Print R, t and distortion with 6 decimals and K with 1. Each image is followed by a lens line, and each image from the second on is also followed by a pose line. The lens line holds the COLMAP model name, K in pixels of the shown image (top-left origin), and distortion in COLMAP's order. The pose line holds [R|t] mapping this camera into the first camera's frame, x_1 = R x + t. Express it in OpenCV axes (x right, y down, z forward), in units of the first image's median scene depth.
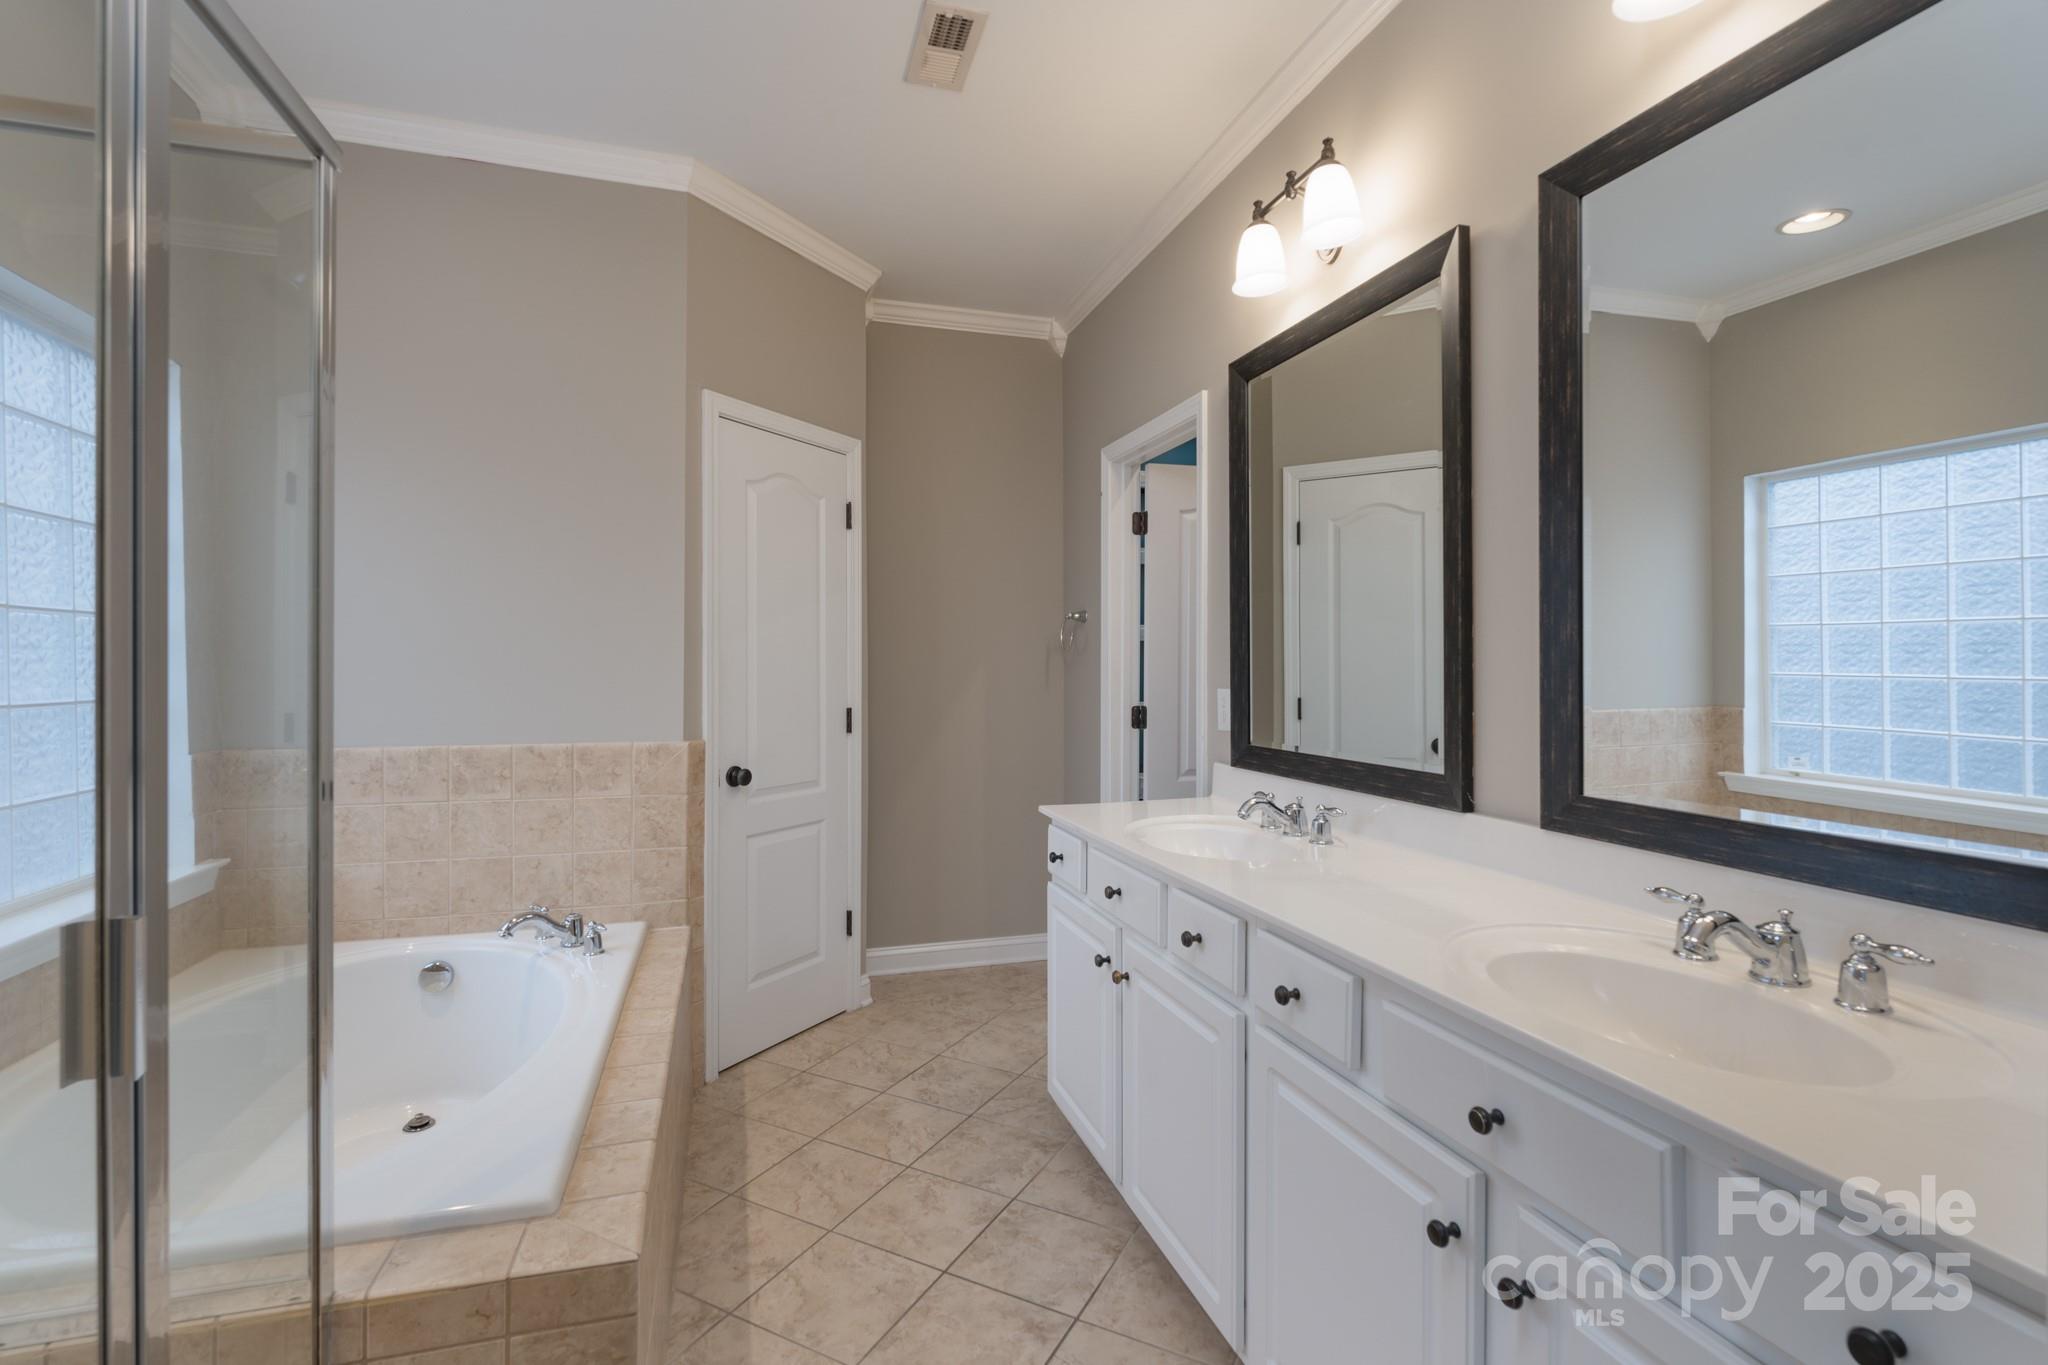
lens RADIAL K [[932.4, 0, 1027.3], [0, 932.4, 657.7], [0, 0, 1]] dist [-0.004342, -0.000103]
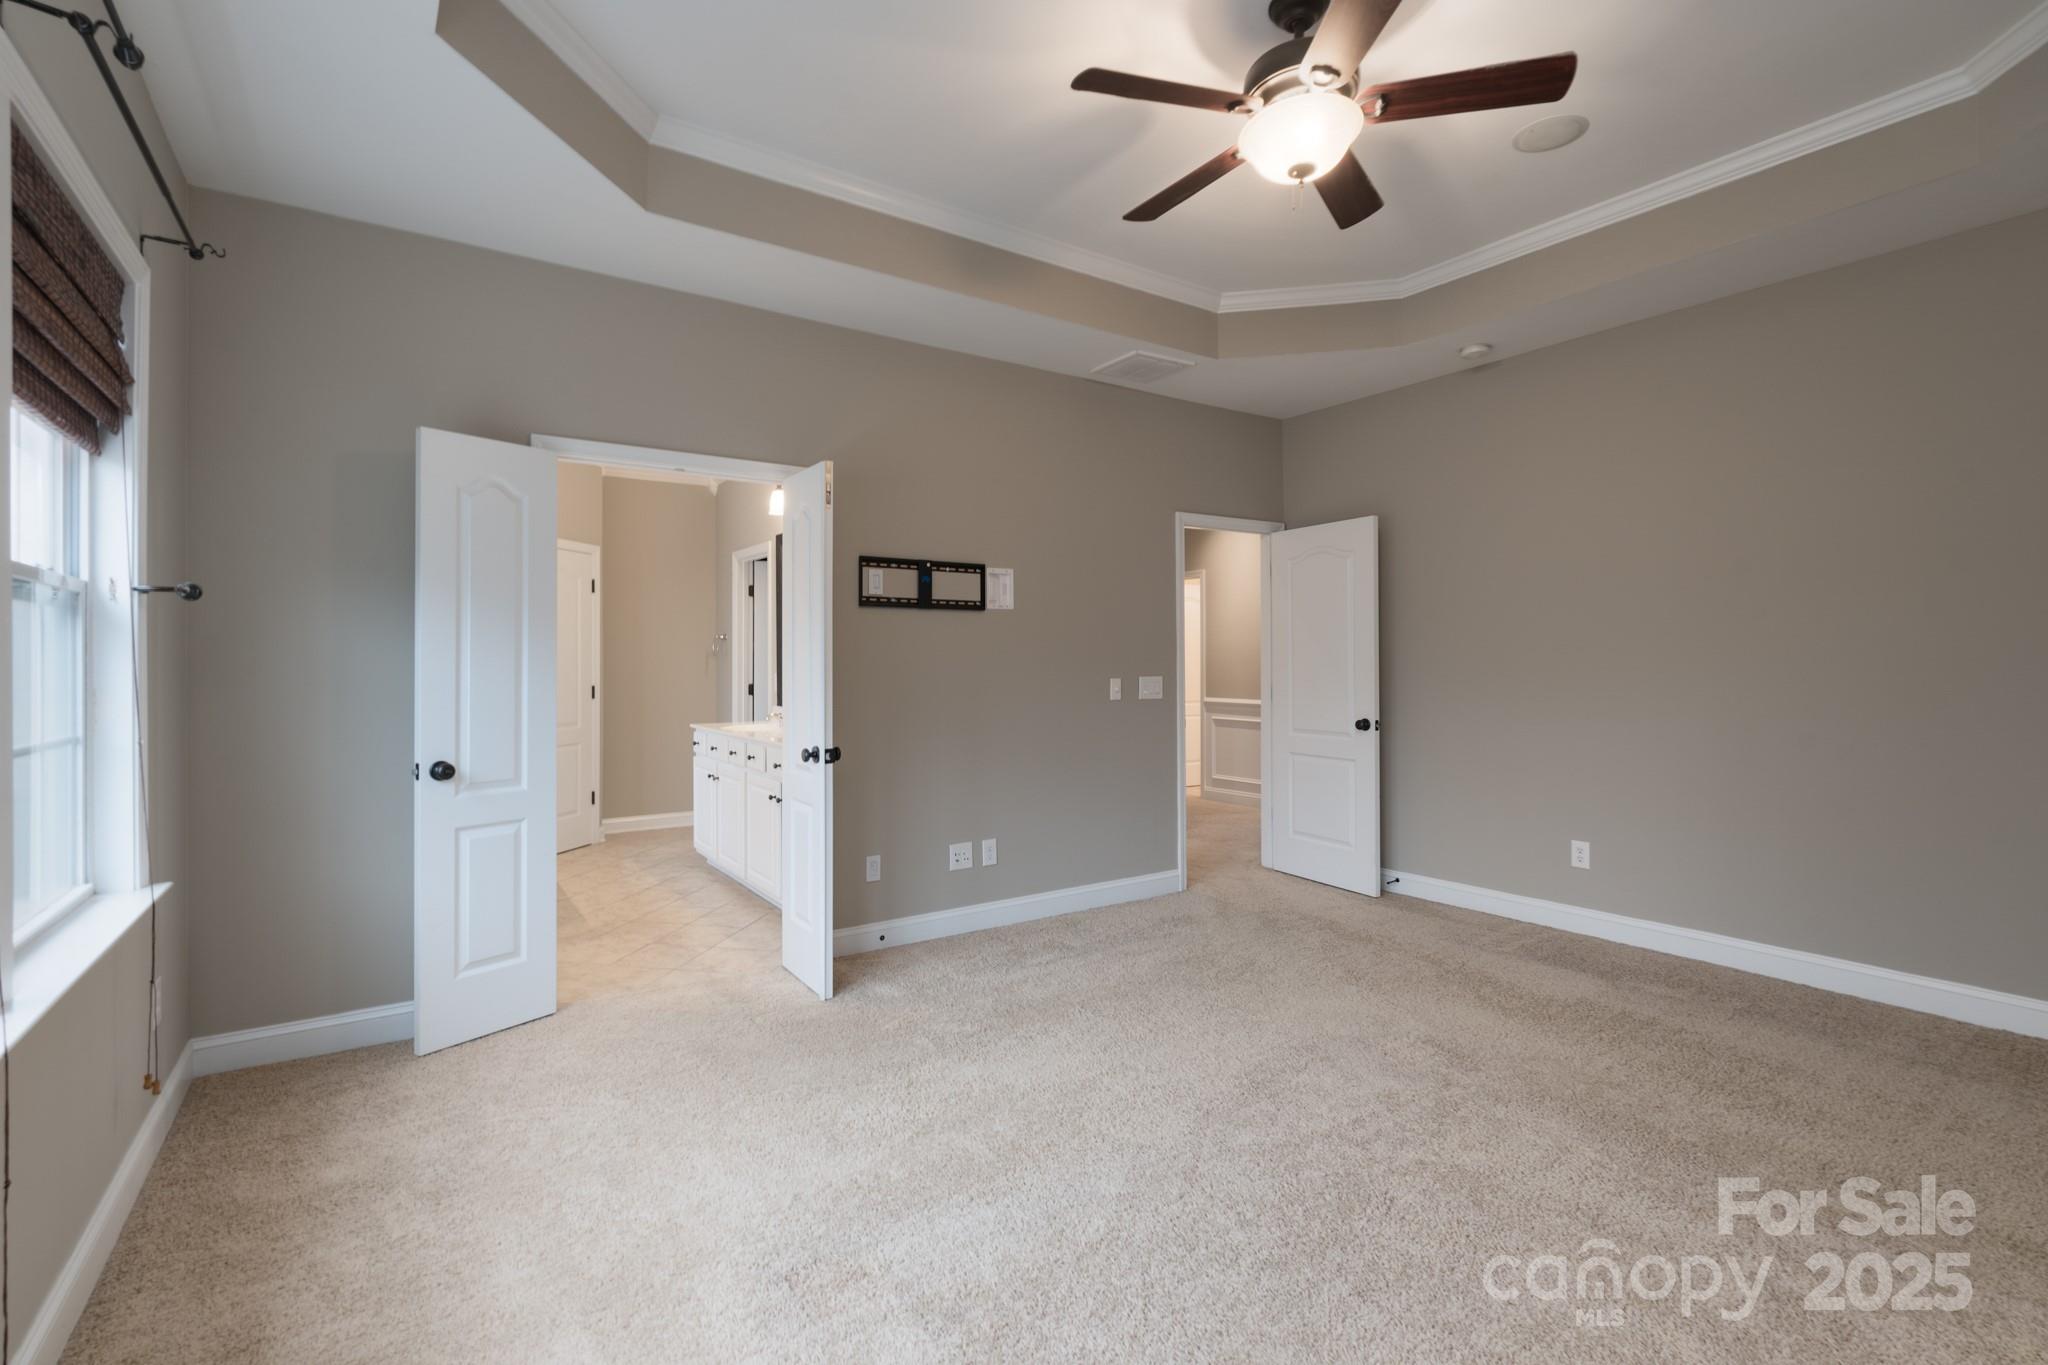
lens RADIAL K [[932.4, 0, 1027.3], [0, 932.4, 657.7], [0, 0, 1]] dist [-0.004342, -0.000103]
pose [[0.956068, -0.002266, 0.293136, 0.099276], [0.002345, 0.999997, 0.000080, -0.002189], [-0.293135, 0.000611, 0.956071, -1.069821]]
